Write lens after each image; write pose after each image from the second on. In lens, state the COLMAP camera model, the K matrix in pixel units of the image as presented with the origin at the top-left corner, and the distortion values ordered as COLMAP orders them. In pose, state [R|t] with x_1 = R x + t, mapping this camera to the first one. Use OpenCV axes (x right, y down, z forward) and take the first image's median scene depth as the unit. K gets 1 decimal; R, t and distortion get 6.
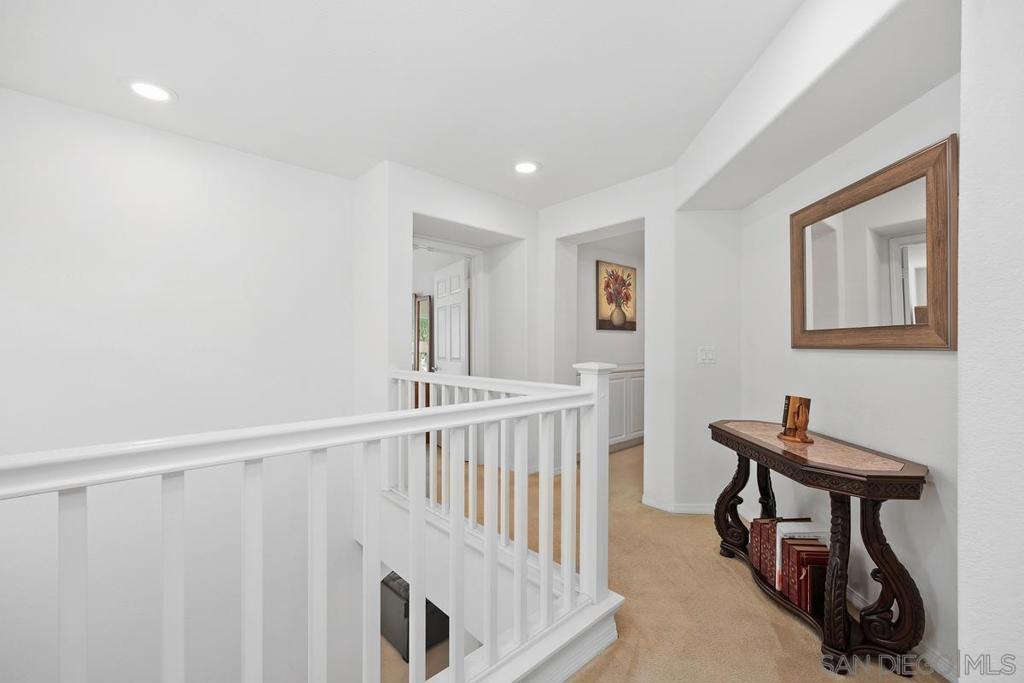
lens RADIAL K [[420.0, 0, 513.8], [0, 420.0, 342.7], [0, 0, 1]] dist [-0.000344, -0.000002]
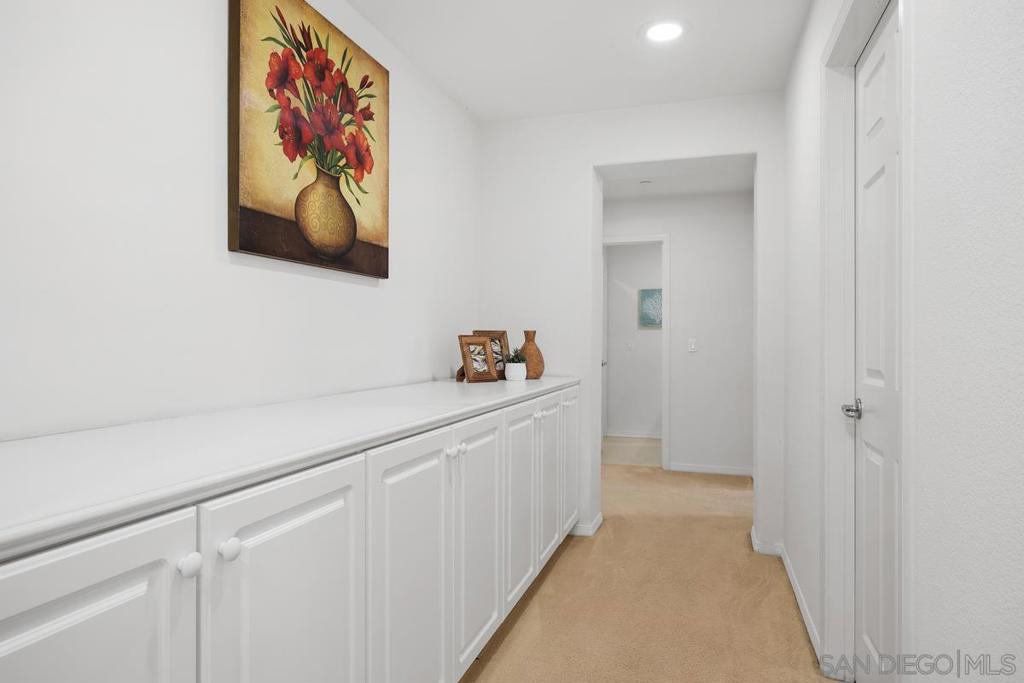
lens RADIAL K [[641.9, 0, 512.9], [0, 641.9, 342.5], [0, 0, 1]] dist [0.001360, 0.000185]
pose [[0.870854, 0.006617, 0.491497, 0.152145], [-0.009627, 0.999947, 0.003596, 0.015093], [-0.491448, -0.007864, 0.870872, 0.587779]]
